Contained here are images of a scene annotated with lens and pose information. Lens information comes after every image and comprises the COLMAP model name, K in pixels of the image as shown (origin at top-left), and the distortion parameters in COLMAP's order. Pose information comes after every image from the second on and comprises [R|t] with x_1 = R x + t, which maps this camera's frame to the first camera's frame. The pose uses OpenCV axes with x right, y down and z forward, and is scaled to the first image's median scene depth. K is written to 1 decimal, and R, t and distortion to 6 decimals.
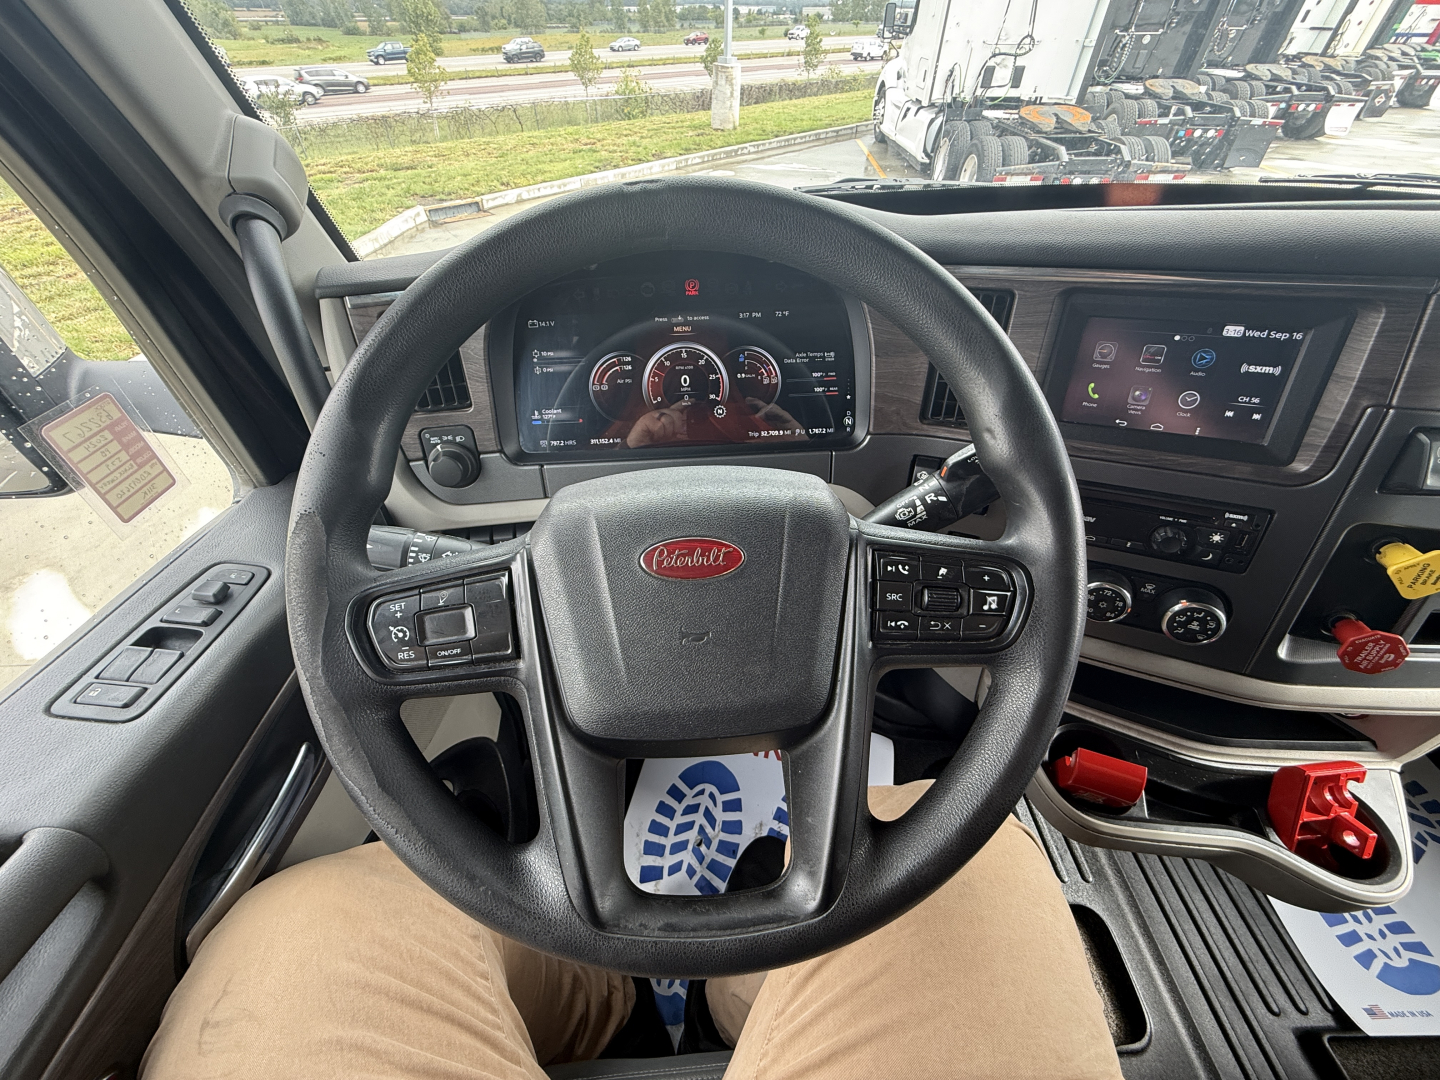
lens RADIAL K [[576.0, 0, 713.6], [0, 576.0, 538.3], [0, 0, 1]] dist [-0.000774, 0.000854]
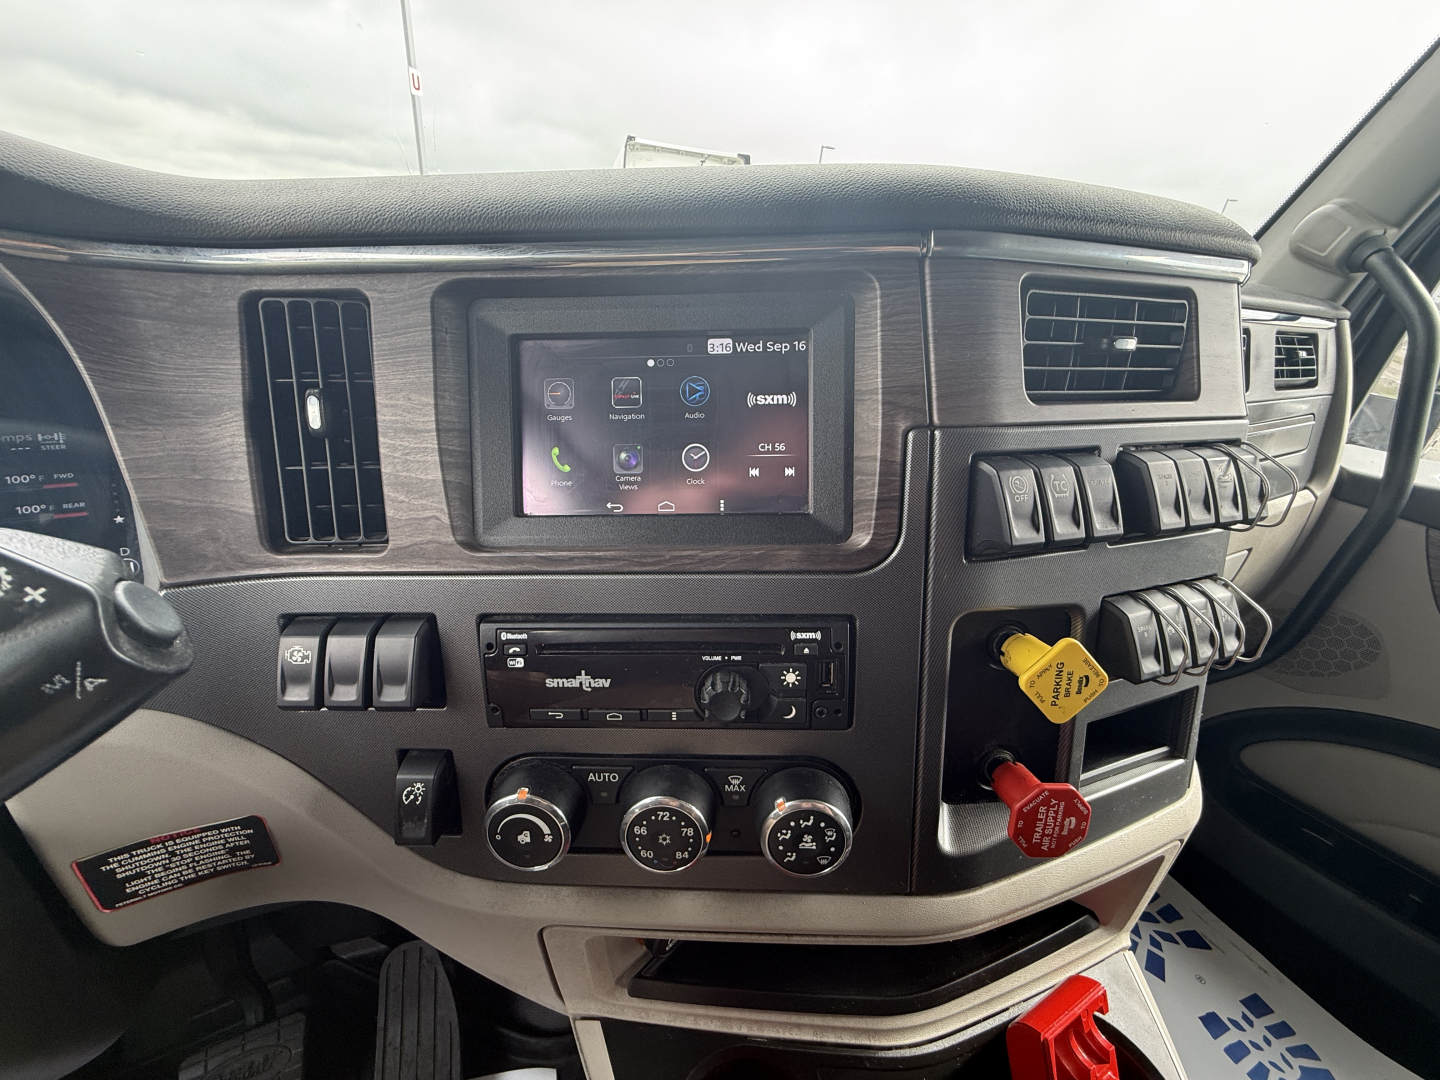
lens RADIAL K [[576.0, 0, 713.6], [0, 576.0, 538.3], [0, 0, 1]] dist [-0.000774, 0.000854]
pose [[0.913698, -0.106948, 0.392069, 0.620611], [0.211245, 0.949161, -0.233385, -0.015311], [-0.347177, 0.296066, 0.889839, 0.499970]]
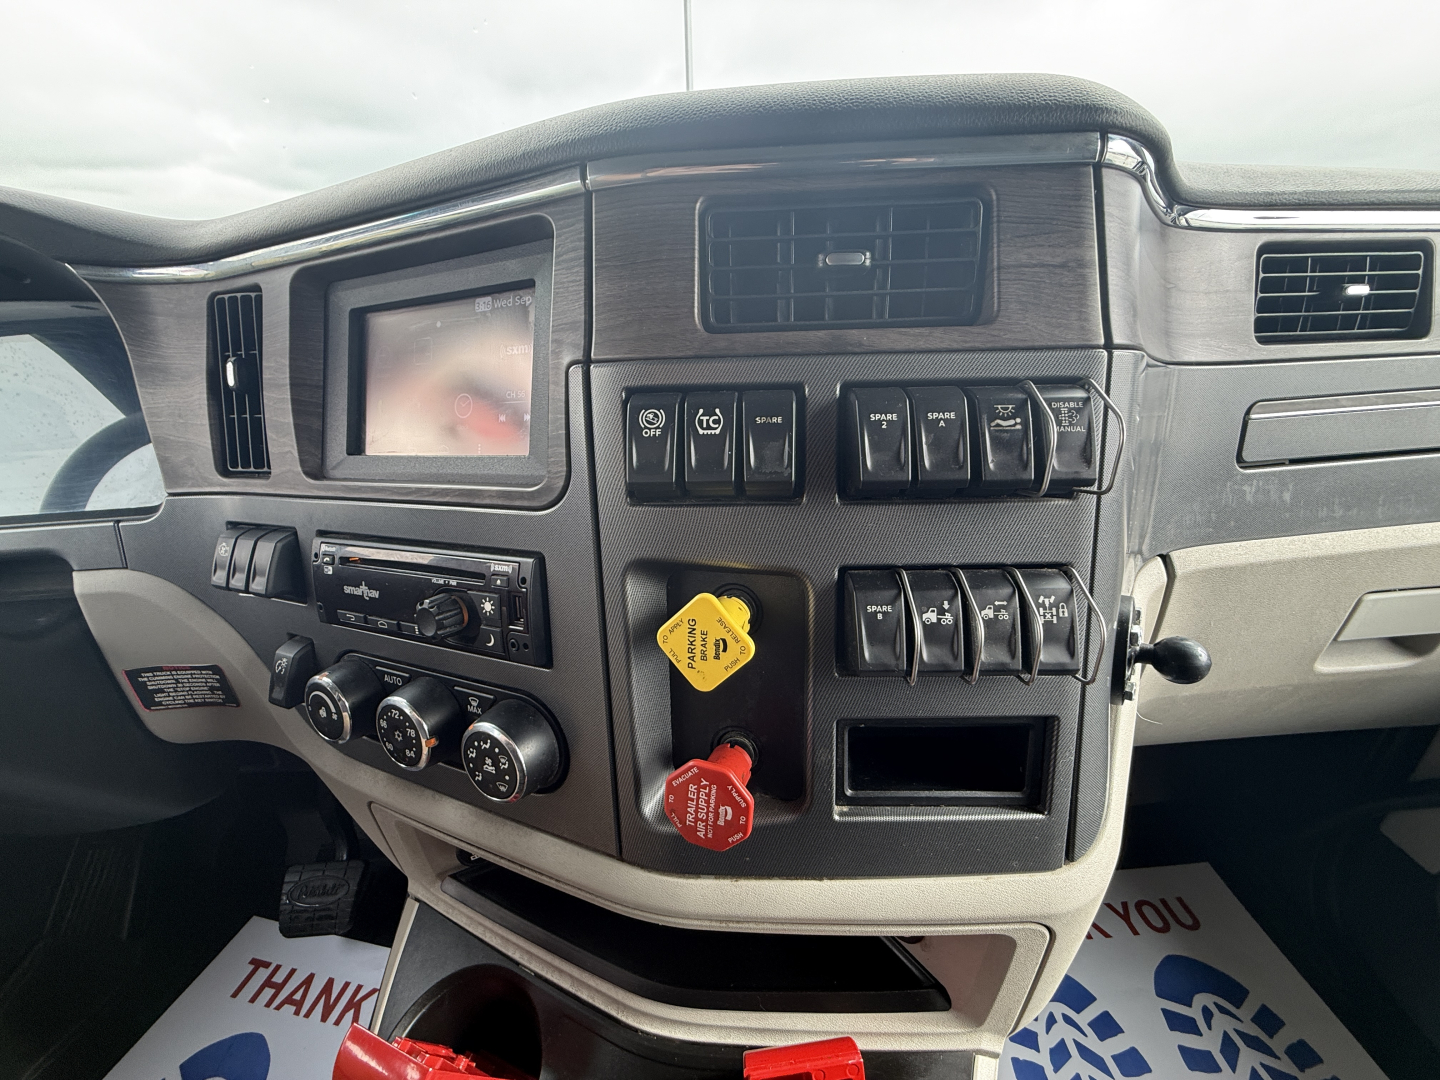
lens RADIAL K [[576.0, 0, 713.6], [0, 576.0, 538.3], [0, 0, 1]] dist [-0.000774, 0.000854]
pose [[0.999651, -0.026255, 0.003010, 1.158145], [0.025927, 0.952272, -0.304148, 0.126560], [0.005120, 0.304120, 0.952620, 0.420315]]
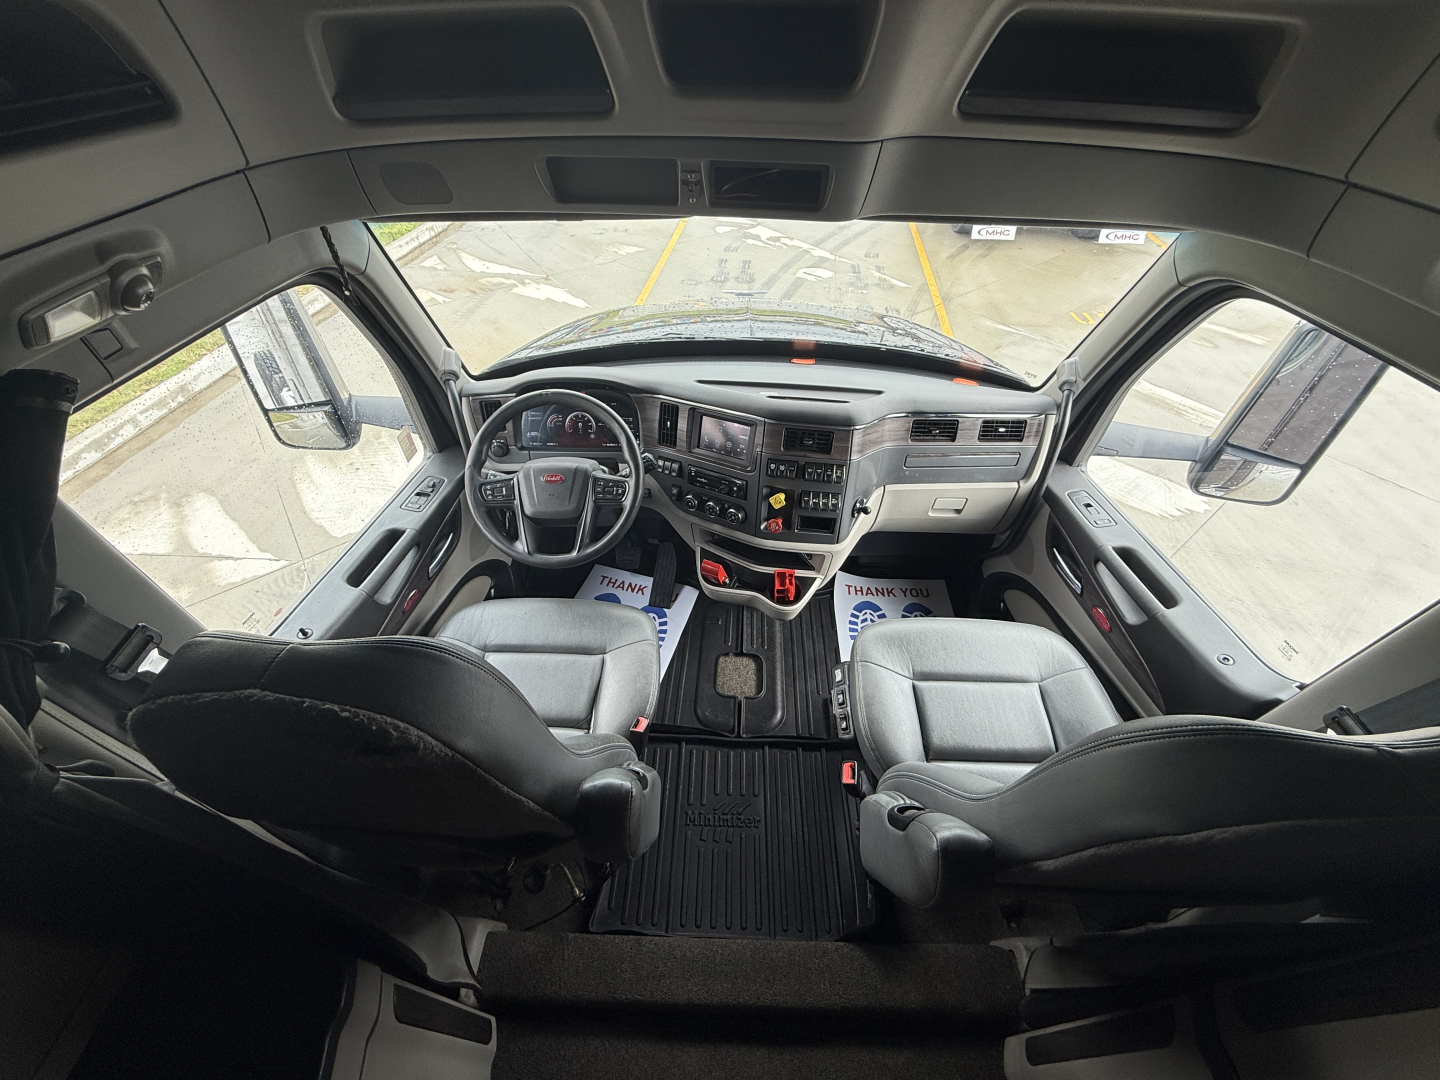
lens RADIAL K [[576.0, 0, 713.6], [0, 576.0, 538.3], [0, 0, 1]] dist [-0.000774, 0.000854]
pose [[0.996924, 0.067647, -0.039584, 0.937109], [-0.065743, 0.996702, 0.047564, 0.134298], [0.042671, -0.044815, 0.998084, -2.279116]]
